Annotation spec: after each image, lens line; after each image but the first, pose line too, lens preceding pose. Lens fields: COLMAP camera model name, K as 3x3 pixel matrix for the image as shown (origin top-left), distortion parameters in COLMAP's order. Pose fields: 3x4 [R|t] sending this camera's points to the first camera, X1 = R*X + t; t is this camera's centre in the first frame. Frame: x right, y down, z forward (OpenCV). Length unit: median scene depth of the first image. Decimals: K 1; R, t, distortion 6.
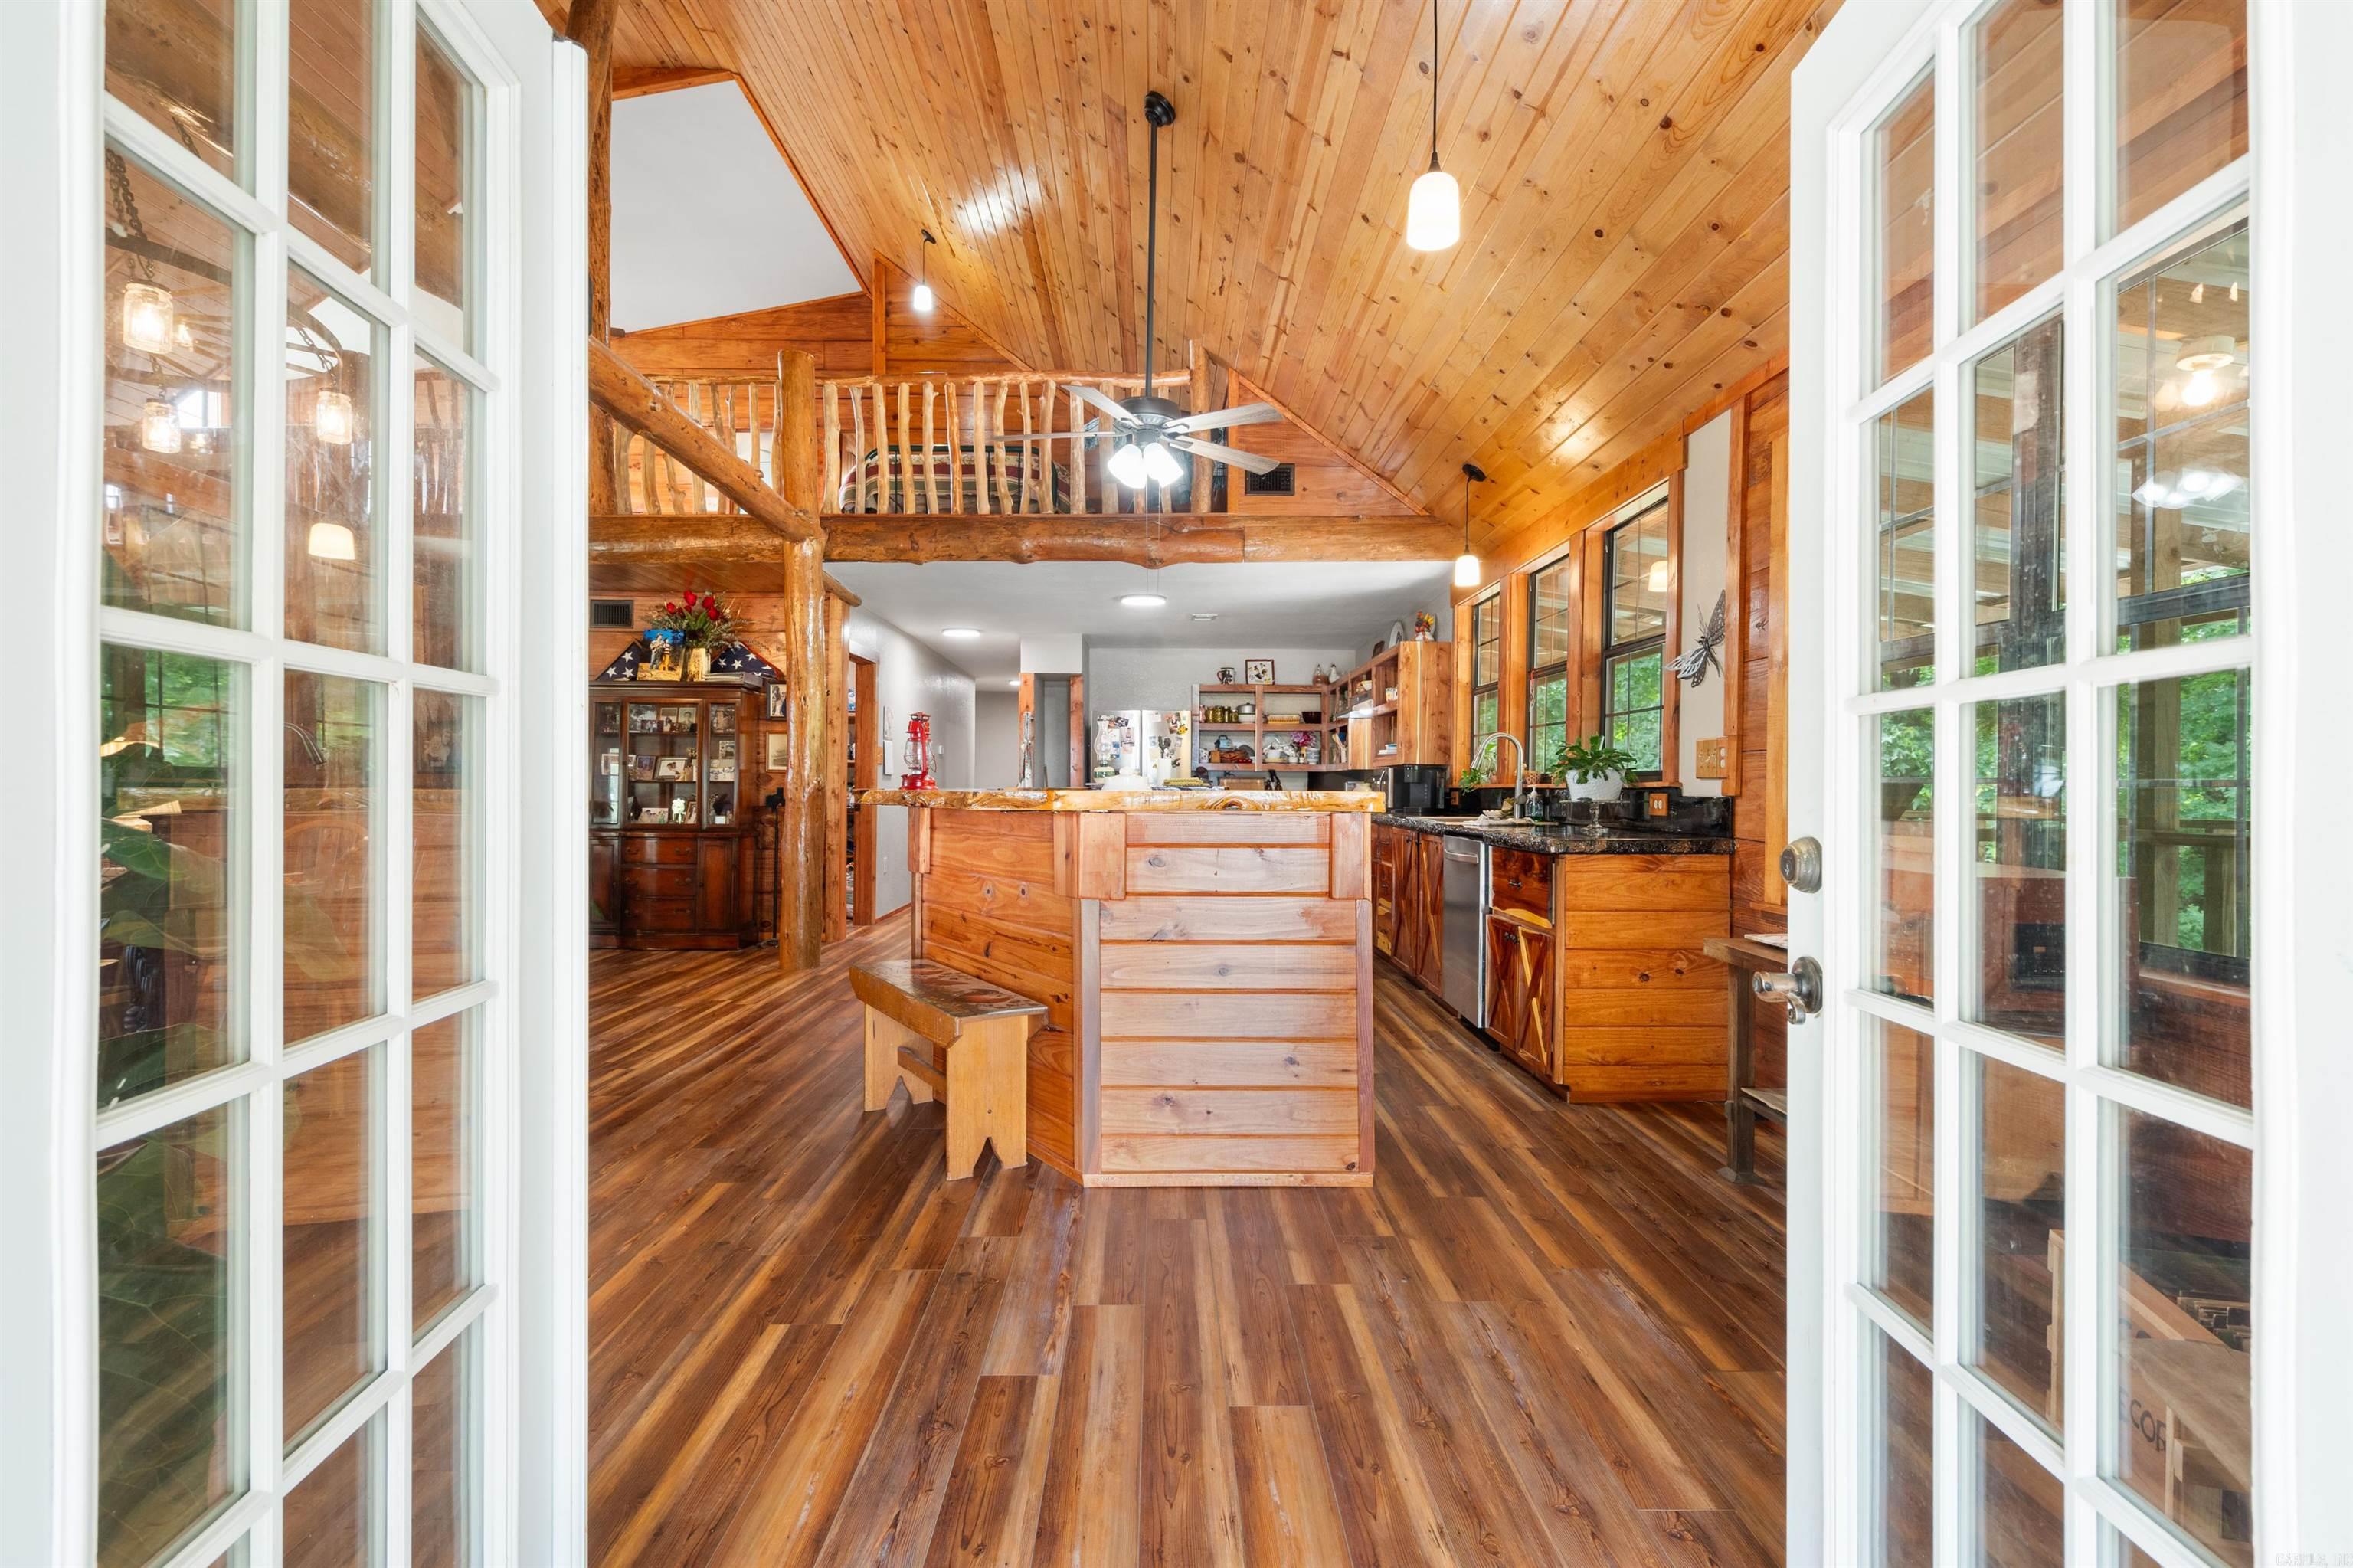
lens RADIAL K [[1083.8, 0, 1180.6], [0, 1083.8, 781.8], [0, 0, 1]] dist [-0.006771, 0.002580]
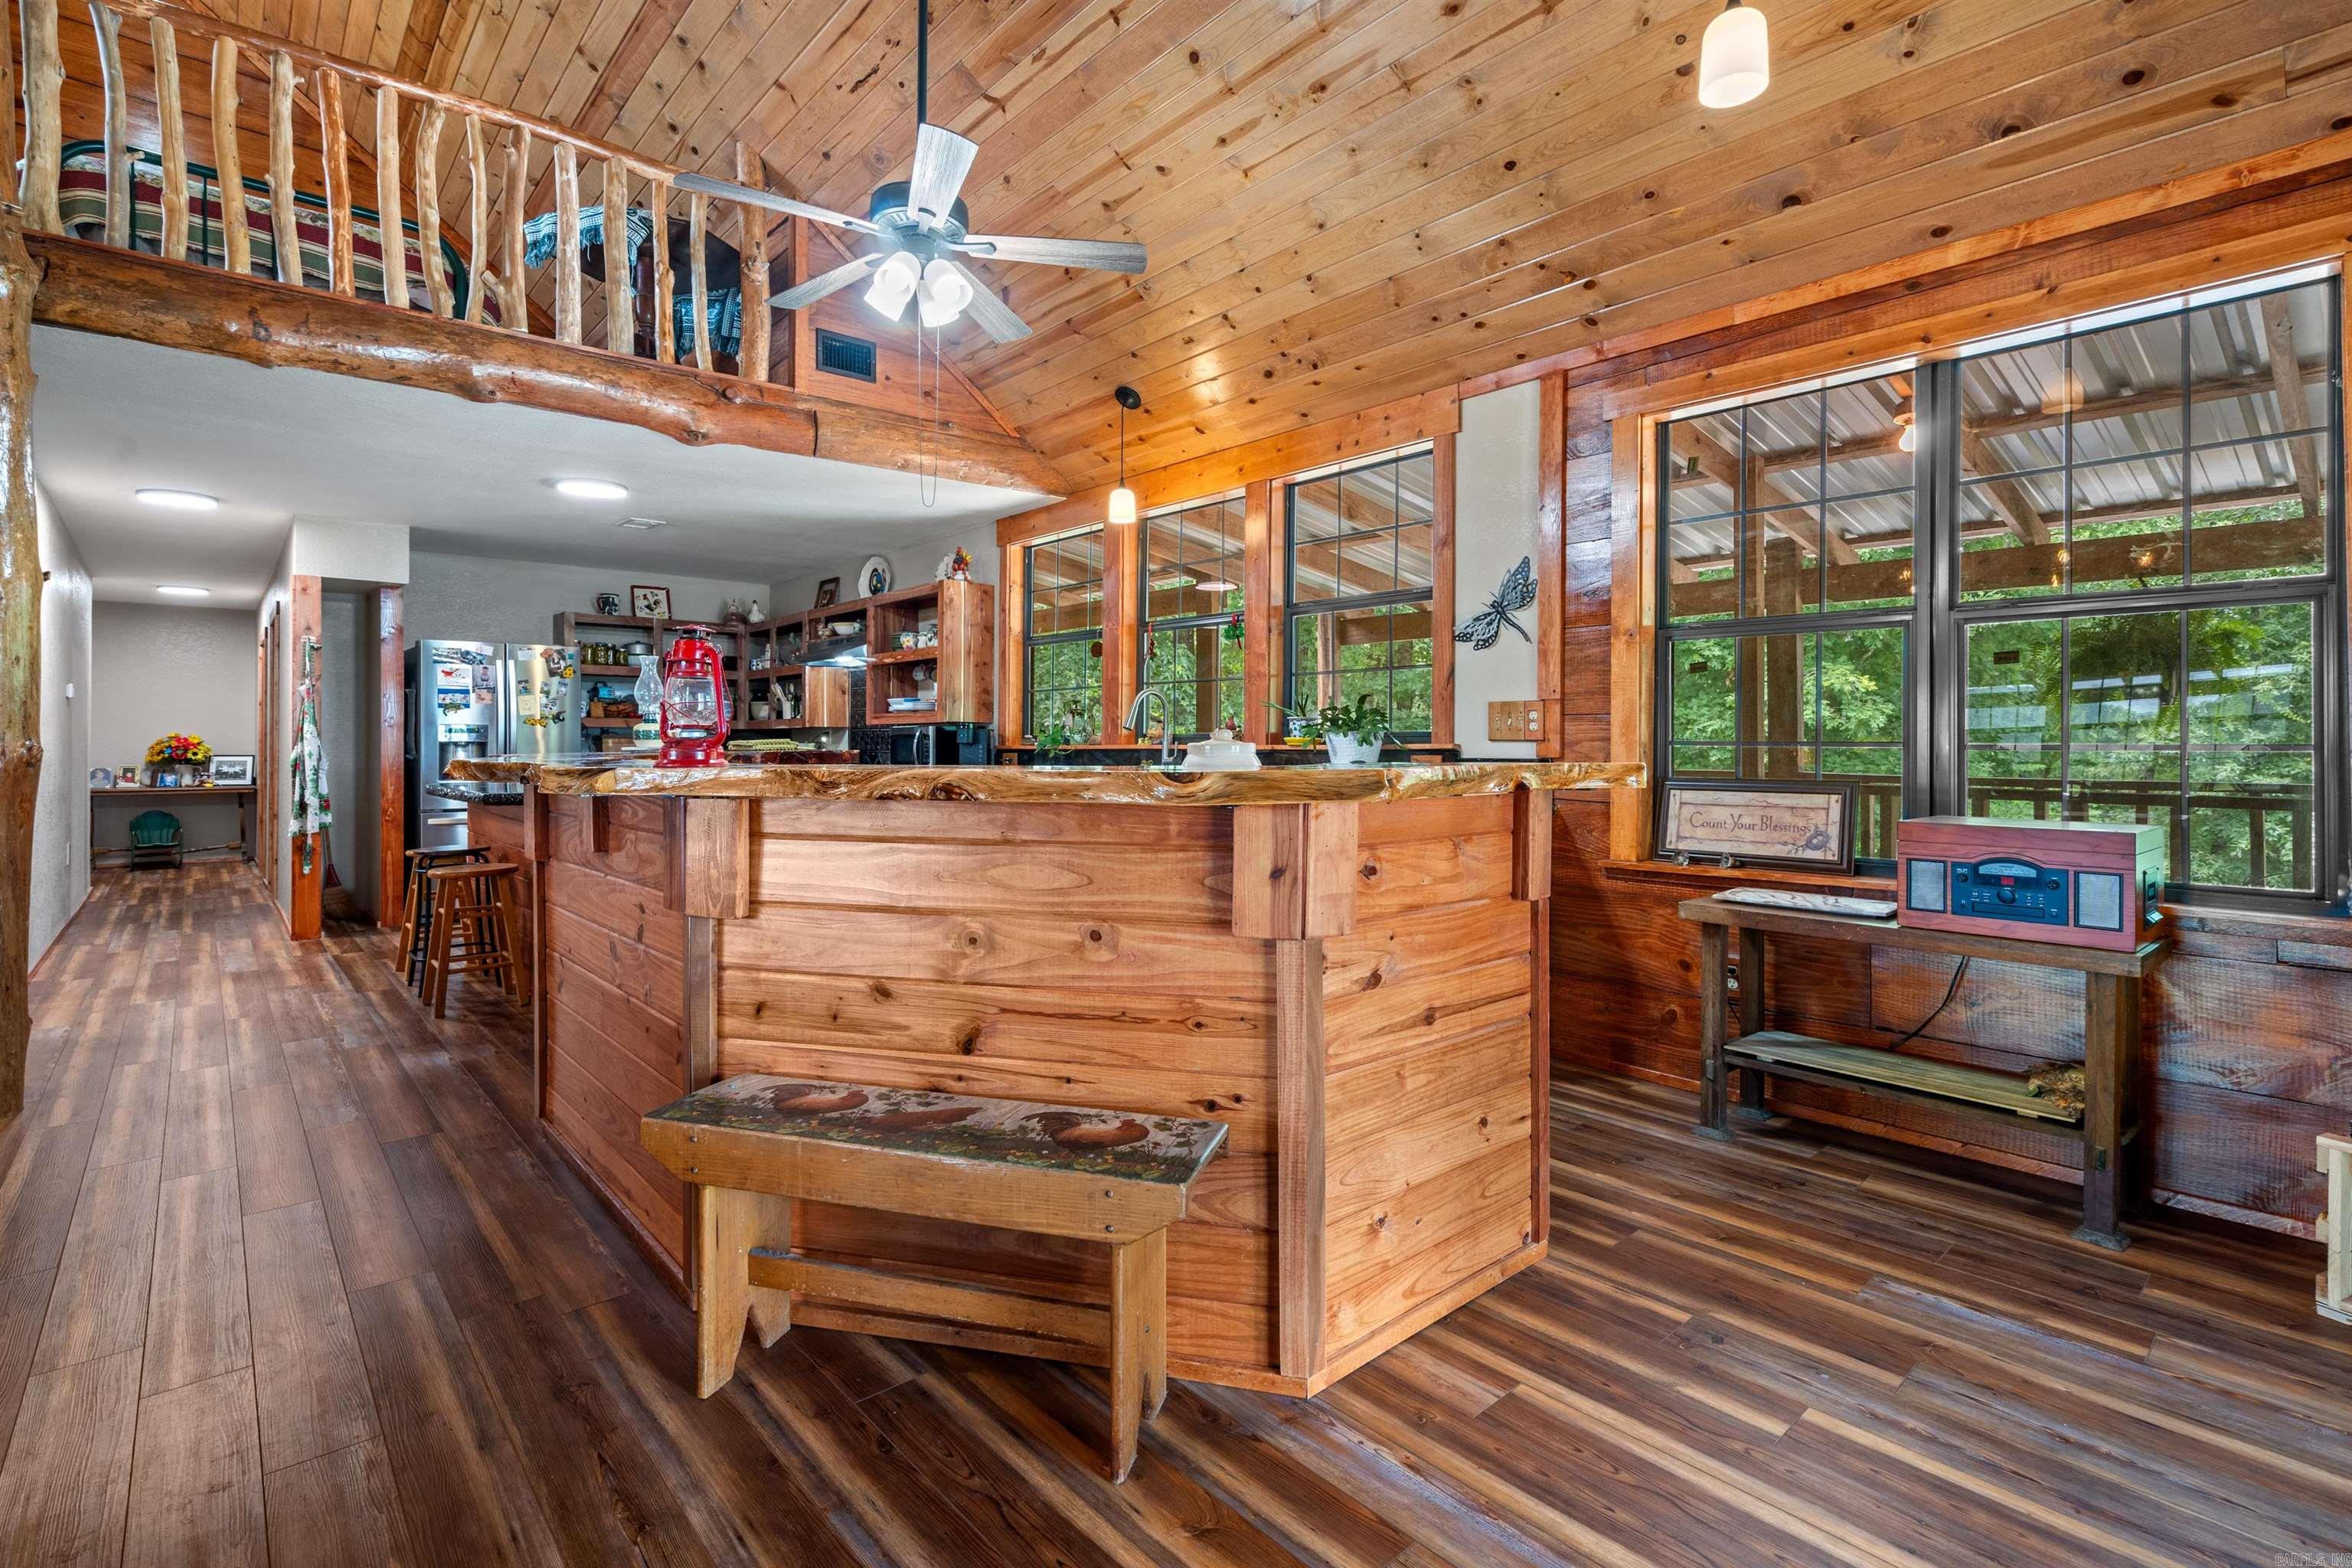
lens RADIAL K [[1083.3, 0, 1153.8], [0, 1083.3, 738.9], [0, 0, 1]] dist [-0.006771, 0.002580]
pose [[0.763215, -0.001838, 0.646142, -0.226472], [0.001540, 0.999998, 0.001025, -0.003438], [-0.646143, 0.000213, 0.763216, 0.235235]]
